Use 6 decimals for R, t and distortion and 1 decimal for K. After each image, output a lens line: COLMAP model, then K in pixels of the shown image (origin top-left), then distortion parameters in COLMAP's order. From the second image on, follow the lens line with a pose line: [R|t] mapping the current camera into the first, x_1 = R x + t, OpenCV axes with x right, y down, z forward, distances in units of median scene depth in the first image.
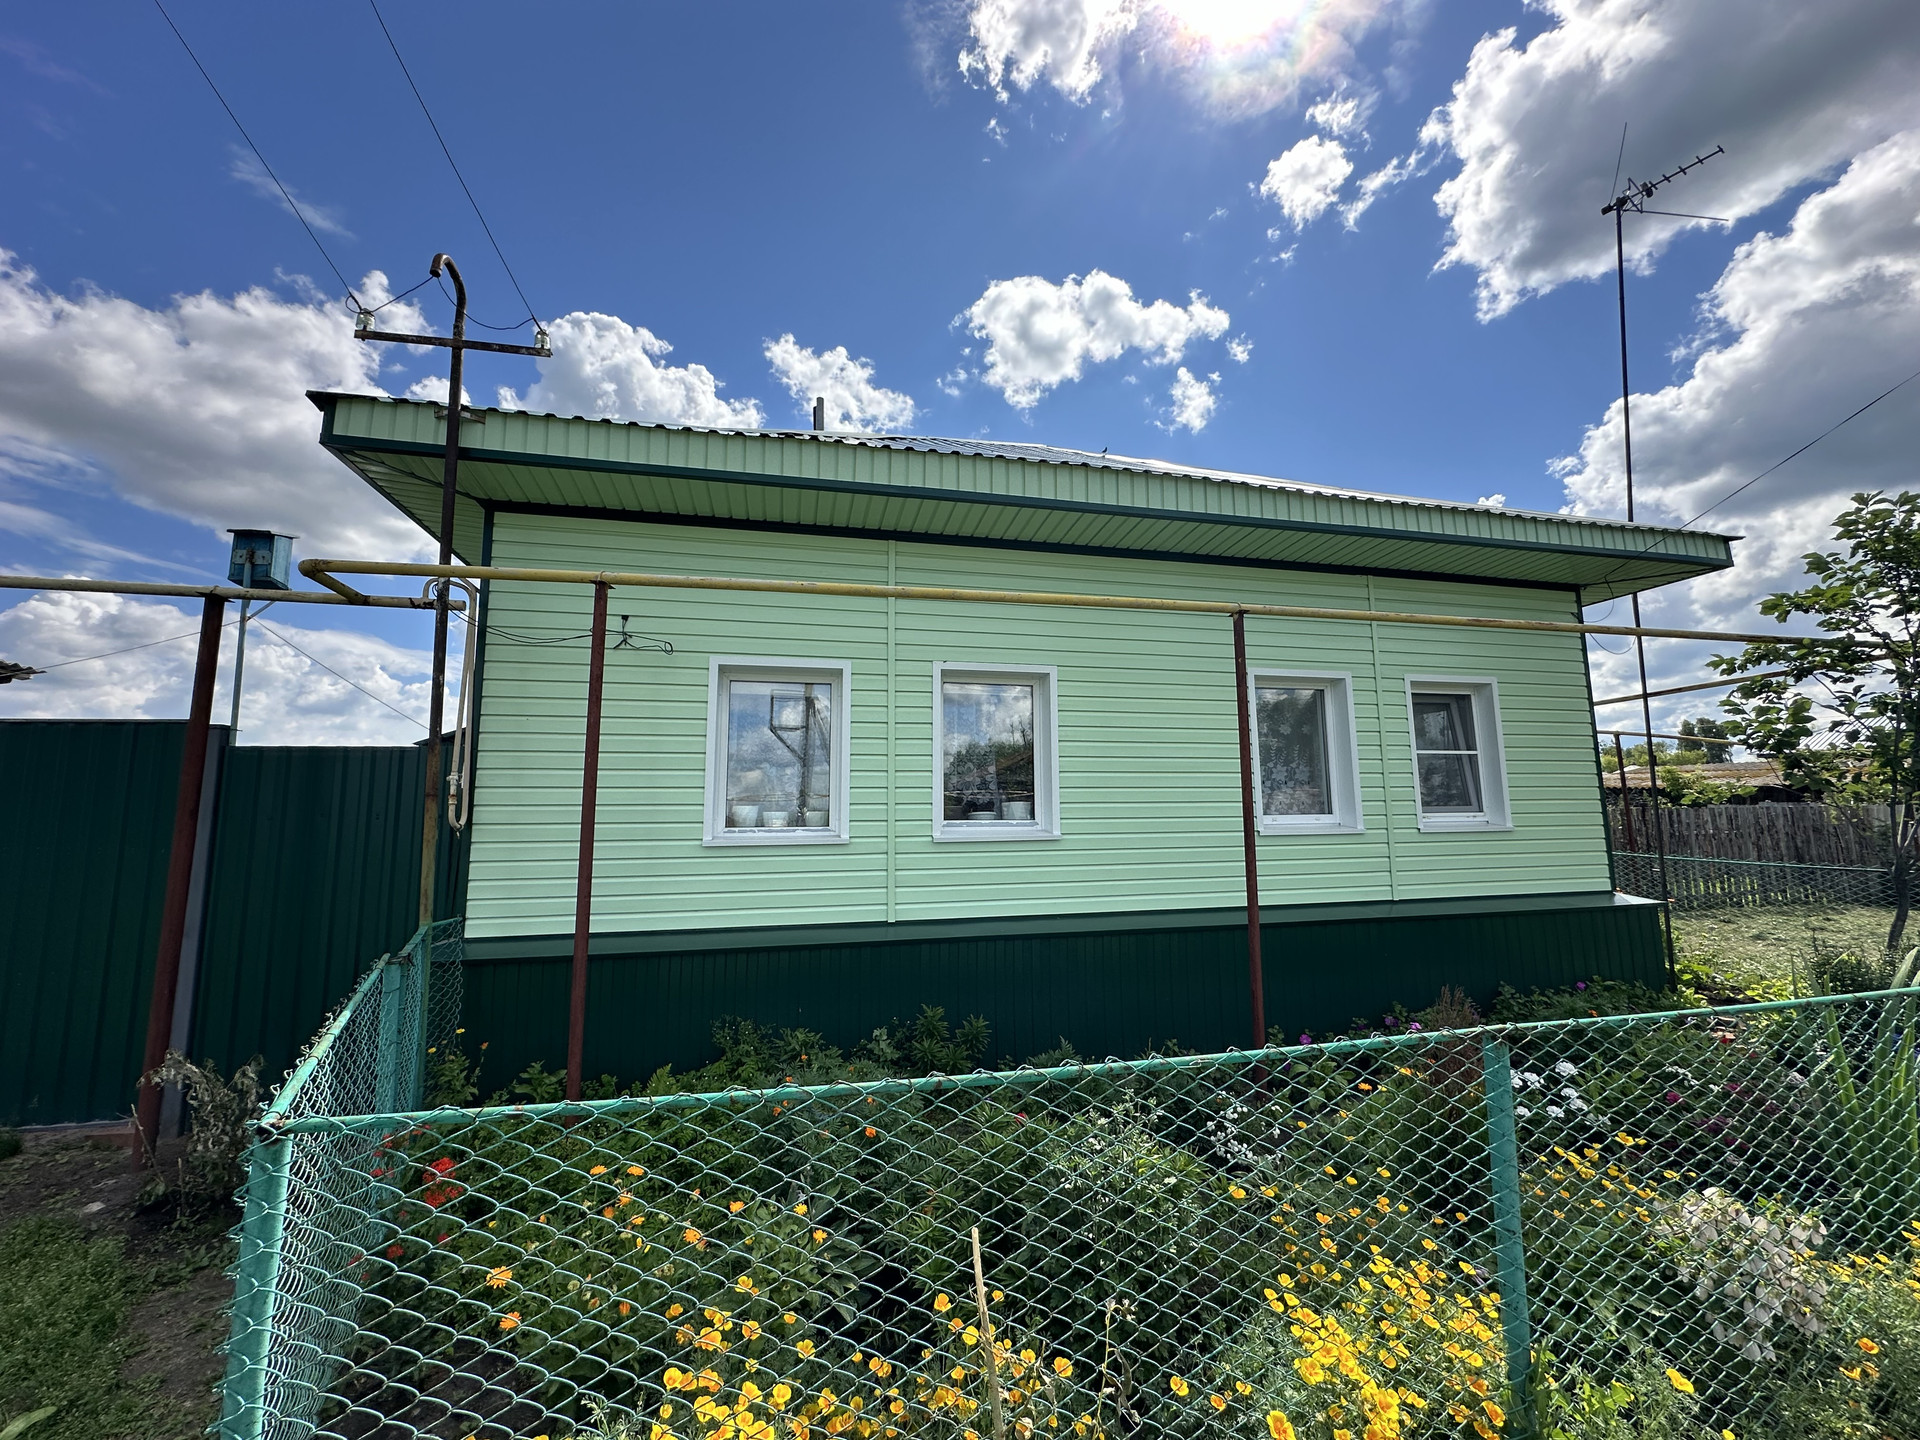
lens RADIAL K [[767.2, 0, 960.0], [0, 767.2, 720.0], [0, 0, 1]] dist [-0.009482, 0.002594]
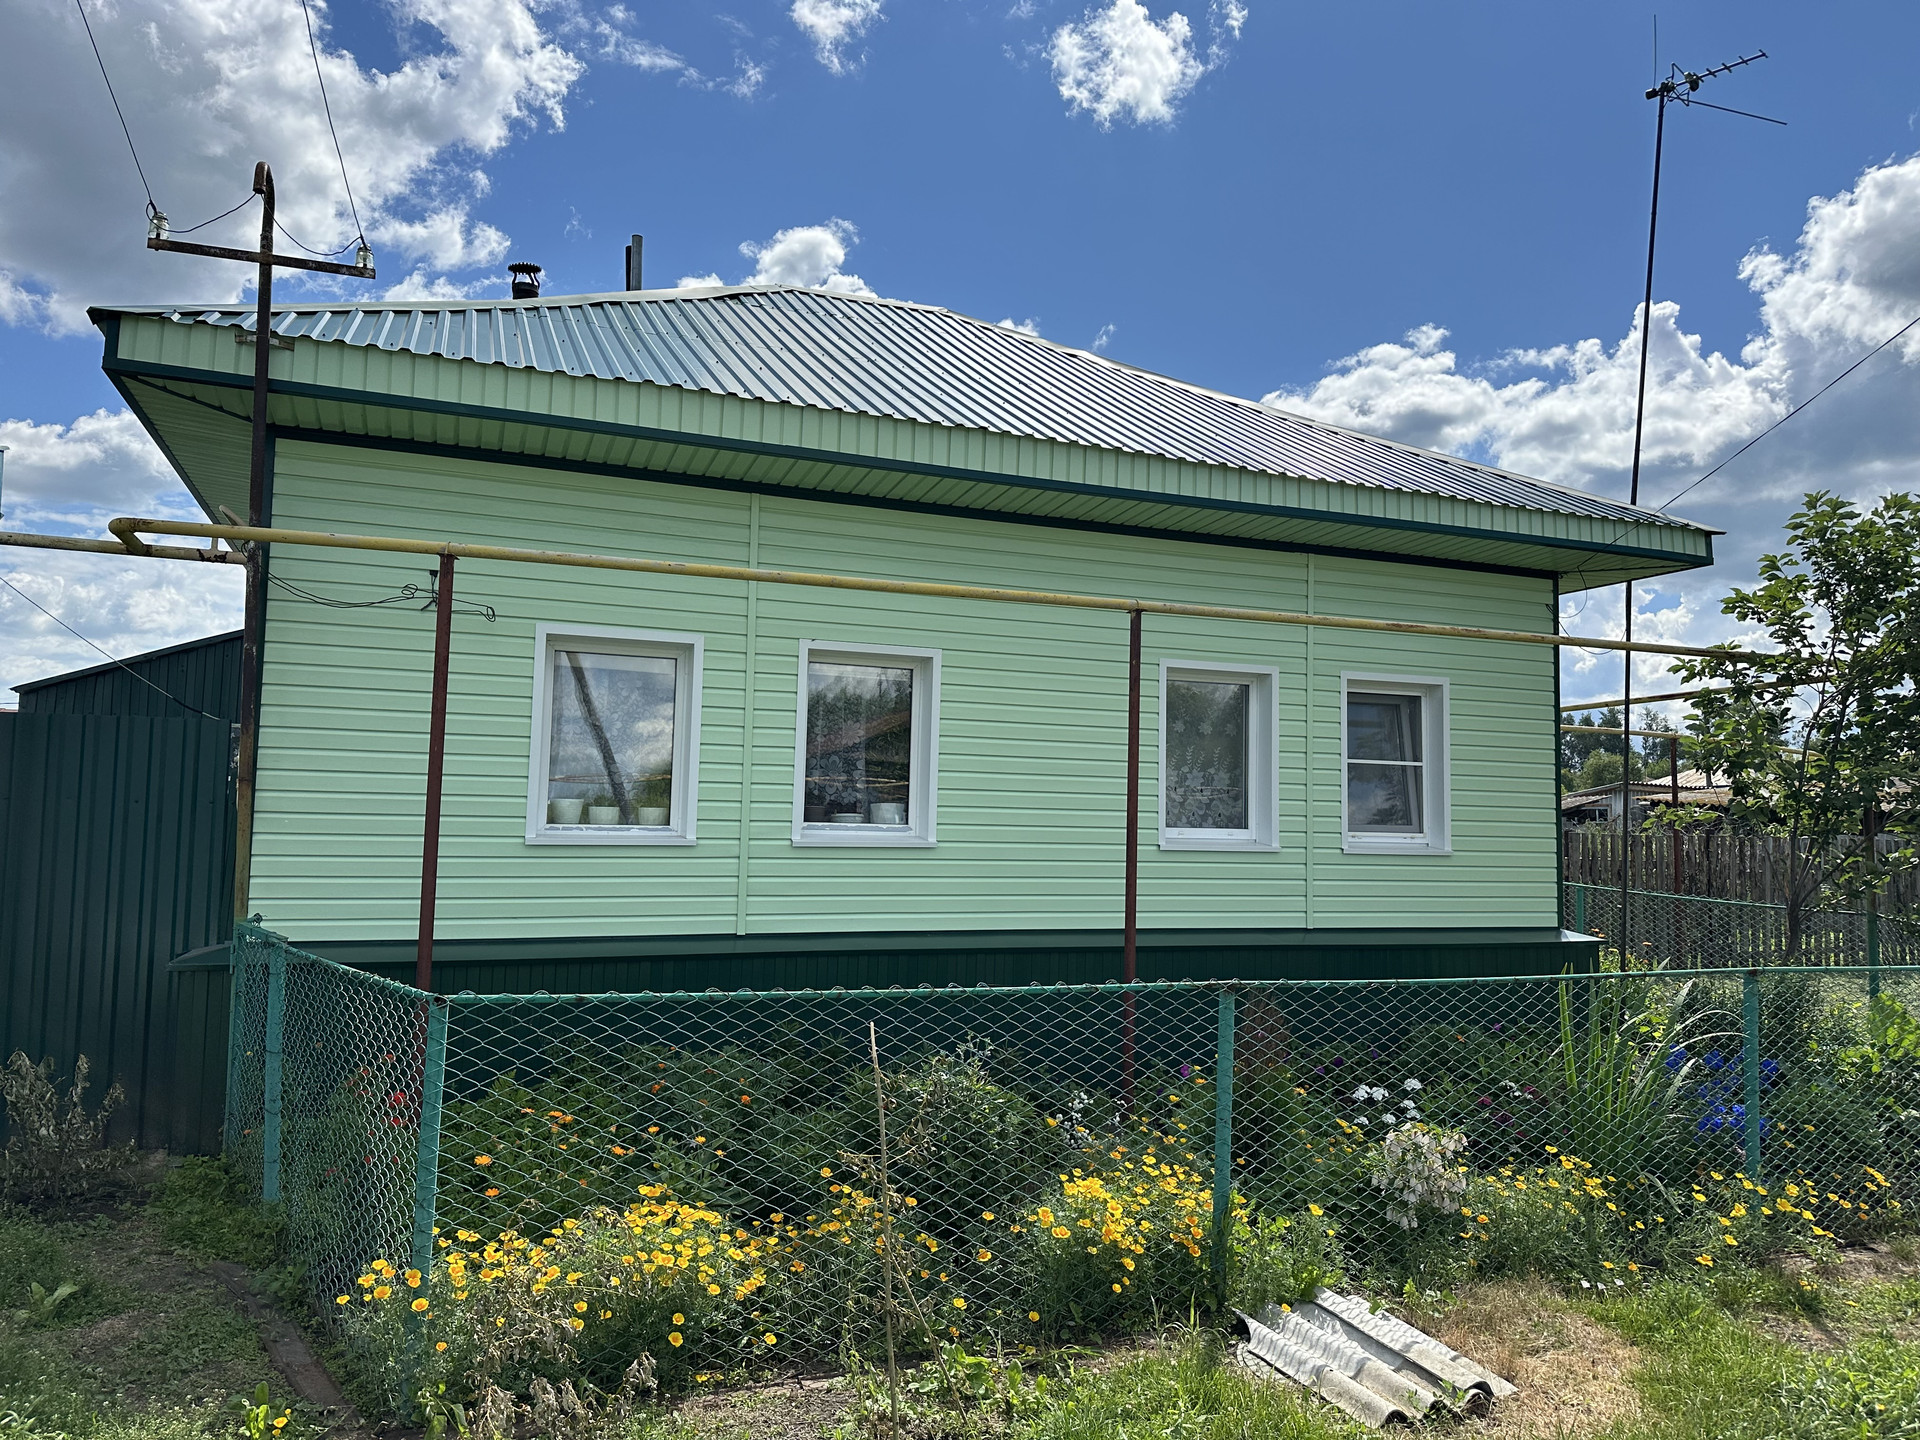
lens RADIAL K [[1334.2, 0, 964.4], [0, 1334.2, 714.6], [0, 0, 1]] dist [0.093266, -0.119780]
pose [[0.990028, 0.041701, 0.134557, -0.046642], [-0.048177, 0.997814, 0.045231, -0.063842], [-0.132376, -0.051263, 0.989873, -0.486845]]
